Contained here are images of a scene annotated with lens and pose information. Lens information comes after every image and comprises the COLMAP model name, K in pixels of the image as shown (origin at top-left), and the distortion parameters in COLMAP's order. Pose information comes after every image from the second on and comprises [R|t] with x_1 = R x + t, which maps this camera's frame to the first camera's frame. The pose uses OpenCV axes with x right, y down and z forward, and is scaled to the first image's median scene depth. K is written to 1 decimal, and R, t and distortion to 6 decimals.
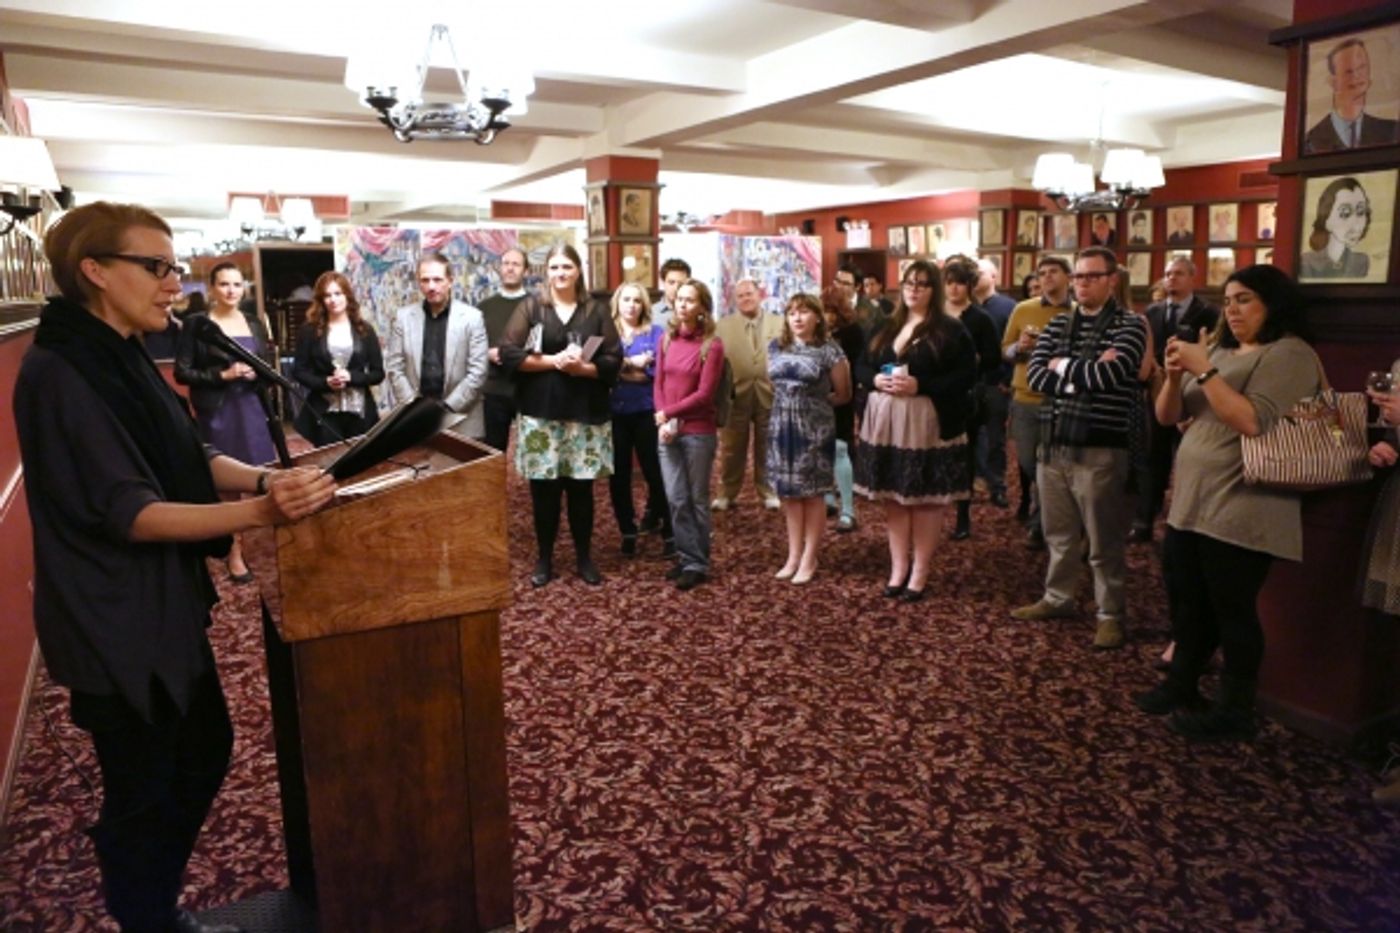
lens RADIAL K [[971.4, 0, 705.1], [0, 971.4, 463.9], [0, 0, 1]] dist [-0.080222, 0.047906]
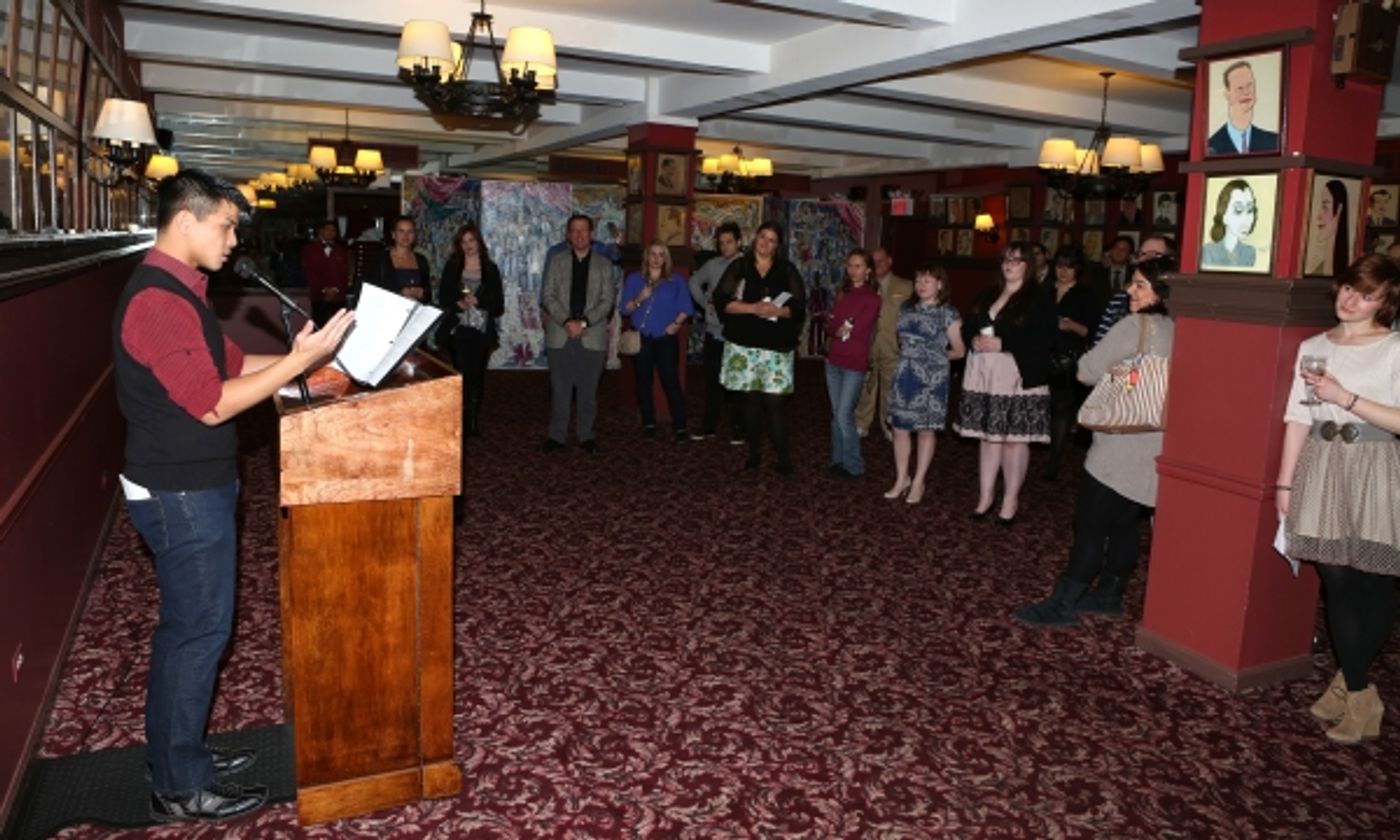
lens RADIAL K [[981.8, 0, 712.9], [0, 981.8, 376.5], [0, 0, 1]] dist [-0.089816, 0.051440]
pose [[0.996262, 0.055598, -0.066120, 0.140835], [-0.058550, 0.997333, -0.043585, 0.020541], [0.063520, 0.047294, 0.996859, -0.178376]]
